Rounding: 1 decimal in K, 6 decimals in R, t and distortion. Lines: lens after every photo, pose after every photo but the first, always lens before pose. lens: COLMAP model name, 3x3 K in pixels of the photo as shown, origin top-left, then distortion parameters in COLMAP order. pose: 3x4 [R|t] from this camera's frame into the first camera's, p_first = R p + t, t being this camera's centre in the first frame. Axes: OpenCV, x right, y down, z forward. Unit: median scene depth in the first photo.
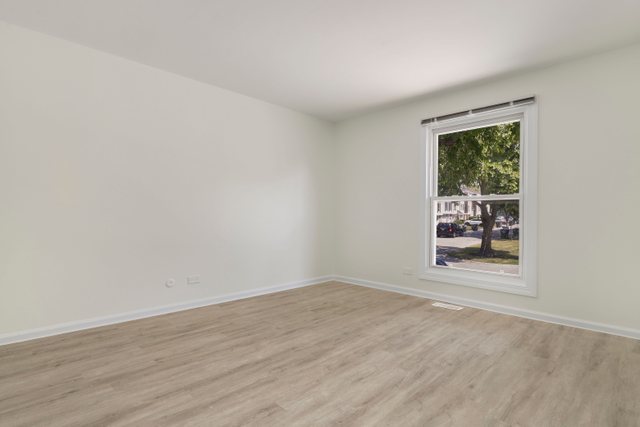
lens RADIAL K [[294.1, 0, 324.2], [0, 294.1, 215.7], [0, 0, 1]] dist [-0.028291, 0.000922]
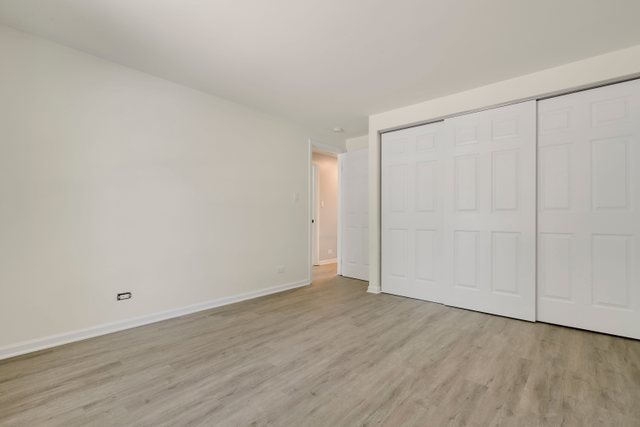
lens RADIAL K [[294.1, 0, 324.2], [0, 294.1, 215.7], [0, 0, 1]] dist [-0.028291, 0.000922]
pose [[-0.997972, -0.007944, -0.063161, 0.115501], [-0.007859, 0.999968, -0.001593, -0.020741], [0.063172, -0.001094, -0.998002, 2.047300]]
